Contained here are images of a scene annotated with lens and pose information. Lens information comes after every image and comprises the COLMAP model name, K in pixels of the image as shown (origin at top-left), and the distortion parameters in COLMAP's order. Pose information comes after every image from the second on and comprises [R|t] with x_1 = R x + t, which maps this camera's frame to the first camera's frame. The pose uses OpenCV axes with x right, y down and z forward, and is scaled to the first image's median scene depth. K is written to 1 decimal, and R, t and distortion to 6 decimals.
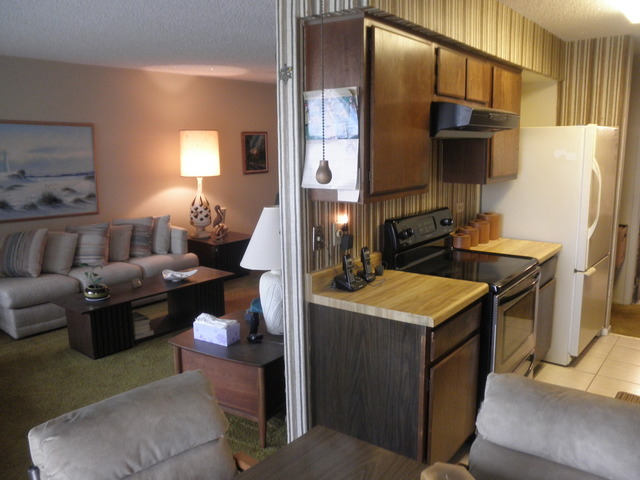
lens RADIAL K [[526.1, 0, 325.1], [0, 526.1, 243.1], [0, 0, 1]] dist [-0.124668, 0.107815]
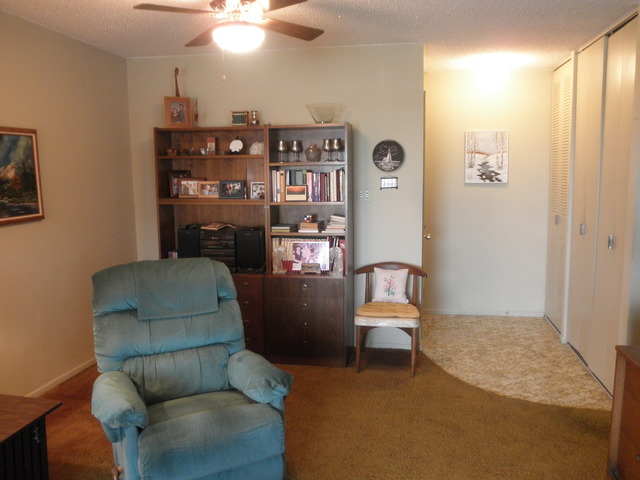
lens RADIAL K [[526.1, 0, 325.1], [0, 526.1, 243.1], [0, 0, 1]] dist [-0.124668, 0.107815]
pose [[0.880207, -0.068446, 0.469628, -0.148466], [0.092047, 0.995376, -0.027450, -0.114540], [-0.465578, 0.067389, 0.882437, 0.713551]]
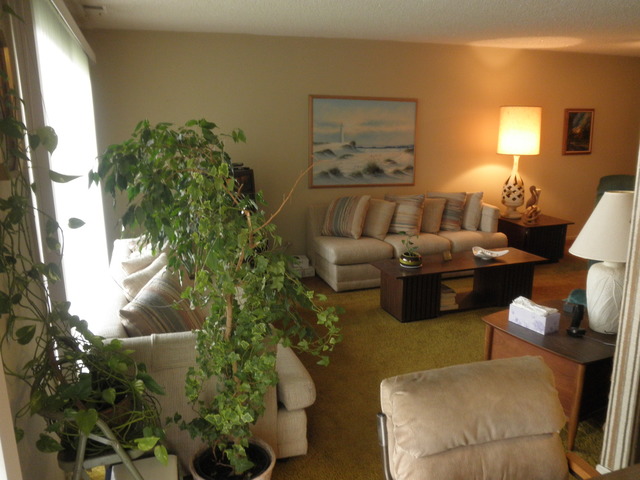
lens RADIAL K [[526.1, 0, 325.1], [0, 526.1, 243.1], [0, 0, 1]] dist [-0.124668, 0.107815]
pose [[0.848882, 0.118632, -0.515098, -0.034262], [-0.096547, 0.992895, 0.069563, 0.002862], [0.519691, -0.009320, 0.854304, -0.002484]]
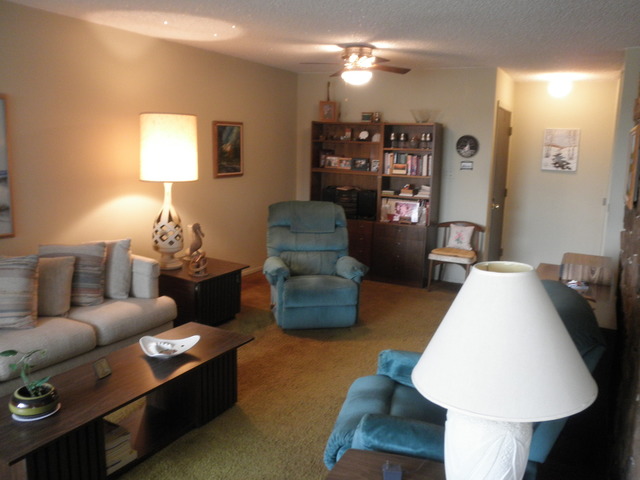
lens RADIAL K [[526.1, 0, 325.1], [0, 526.1, 243.1], [0, 0, 1]] dist [-0.124668, 0.107815]
pose [[0.983528, -0.000003, 0.180758, -0.184941], [0.000258, 0.999999, -0.001383, -0.050910], [-0.180758, 0.001407, 0.983527, 0.325477]]
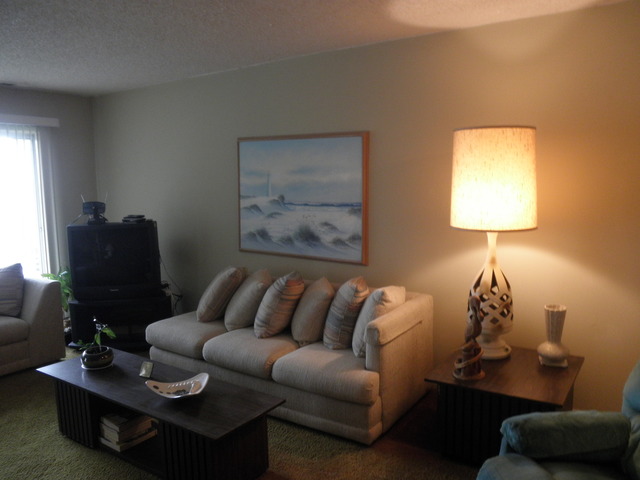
lens RADIAL K [[526.1, 0, 325.1], [0, 526.1, 243.1], [0, 0, 1]] dist [-0.124668, 0.107815]
pose [[0.087363, 0.140172, -0.986265, 0.241499], [-0.161087, 0.979009, 0.124872, -0.173225], [0.983066, 0.147966, 0.108109, 0.928320]]
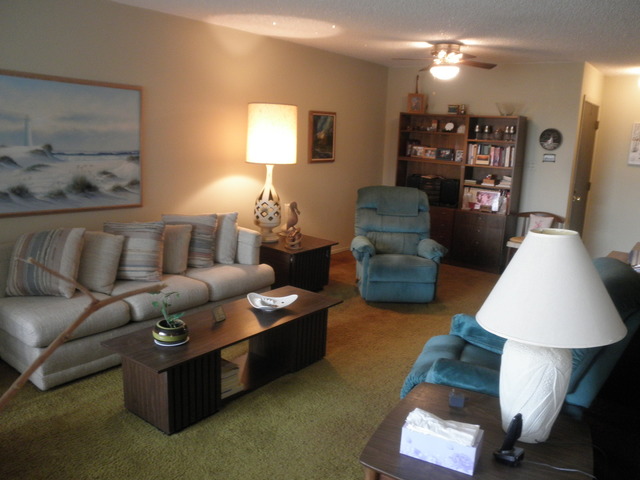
lens RADIAL K [[526.1, 0, 325.1], [0, 526.1, 243.1], [0, 0, 1]] dist [-0.124668, 0.107815]
pose [[0.998644, 0.043283, 0.028921, -0.203071], [-0.043866, 0.998840, 0.019842, -0.032287], [-0.028029, -0.021084, 0.999385, 0.243813]]
